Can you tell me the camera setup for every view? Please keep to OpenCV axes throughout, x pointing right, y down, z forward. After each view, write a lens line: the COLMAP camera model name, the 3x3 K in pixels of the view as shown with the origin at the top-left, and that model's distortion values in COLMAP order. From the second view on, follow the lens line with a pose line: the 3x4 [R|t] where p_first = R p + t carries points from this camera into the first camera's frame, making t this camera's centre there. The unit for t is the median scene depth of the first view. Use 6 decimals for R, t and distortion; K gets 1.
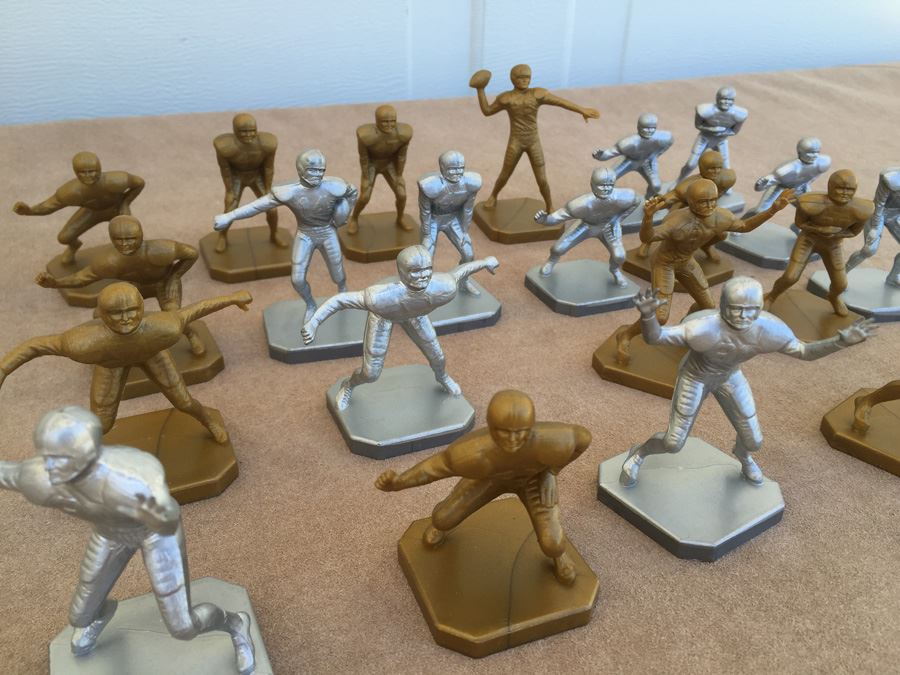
lens RADIAL K [[819.4, 0, 450.0], [0, 819.4, 337.5], [0, 0, 1]] dist [0.125577, -0.170496]
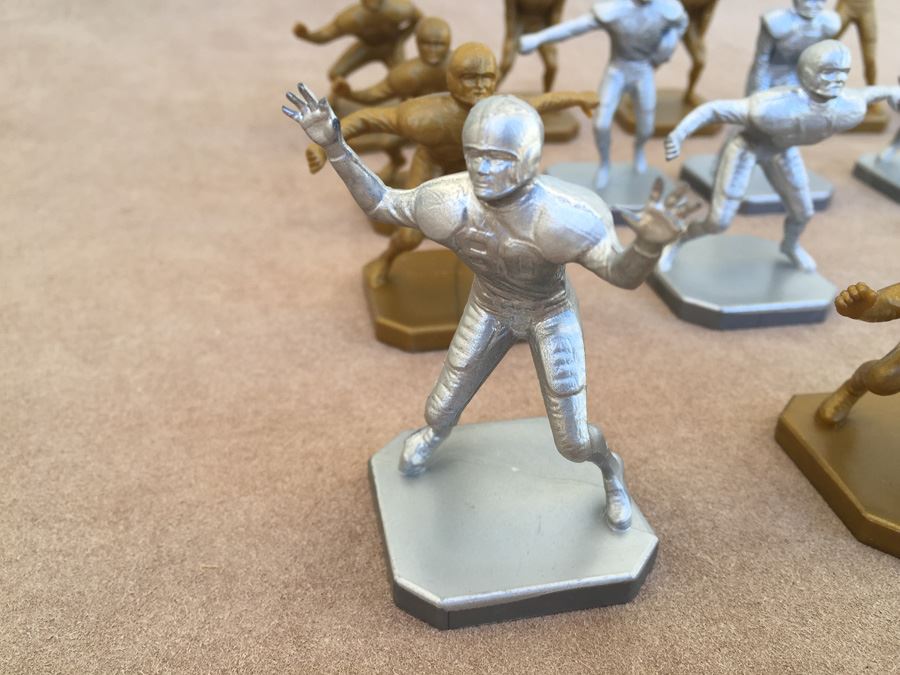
lens RADIAL K [[829.4, 0, 437.1], [0, 829.4, 340.3], [0, 0, 1]] dist [0.101906, -0.177715]
pose [[0.977321, 0.113280, -0.178915, -0.253002], [-0.106790, 0.993239, 0.045530, 0.185567], [0.182863, -0.025391, 0.982811, 0.187184]]
